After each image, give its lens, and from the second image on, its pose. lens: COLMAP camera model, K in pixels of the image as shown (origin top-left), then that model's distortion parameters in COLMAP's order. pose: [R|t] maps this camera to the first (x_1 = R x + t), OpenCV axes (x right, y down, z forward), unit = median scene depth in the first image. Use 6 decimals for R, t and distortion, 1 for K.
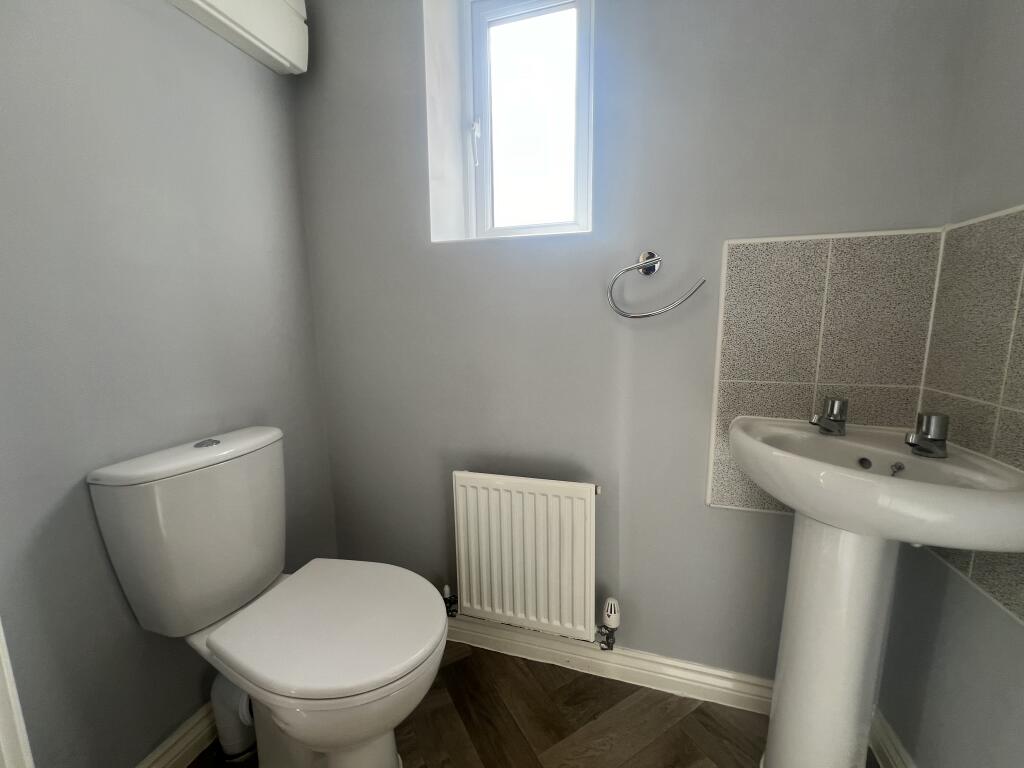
lens RADIAL K [[411.1, 0, 508.8], [0, 411.1, 386.3], [0, 0, 1]] dist [-0.003722, 0.002516]
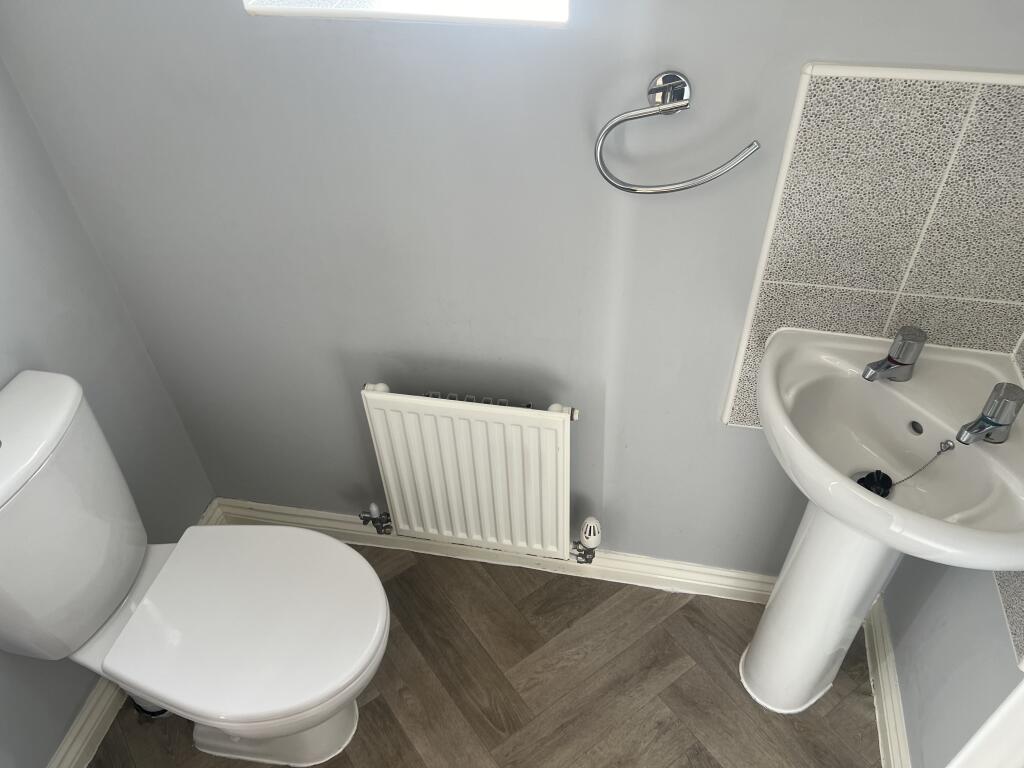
lens RADIAL K [[772.7, 0, 513.3], [0, 772.7, 393.1], [0, 0, 1]] dist [0.052365, -0.055852]
pose [[0.994409, -0.084519, 0.063298, 0.032098], [0.033392, 0.820380, 0.570843, -0.547506], [-0.100176, -0.565538, 0.818616, -0.052606]]
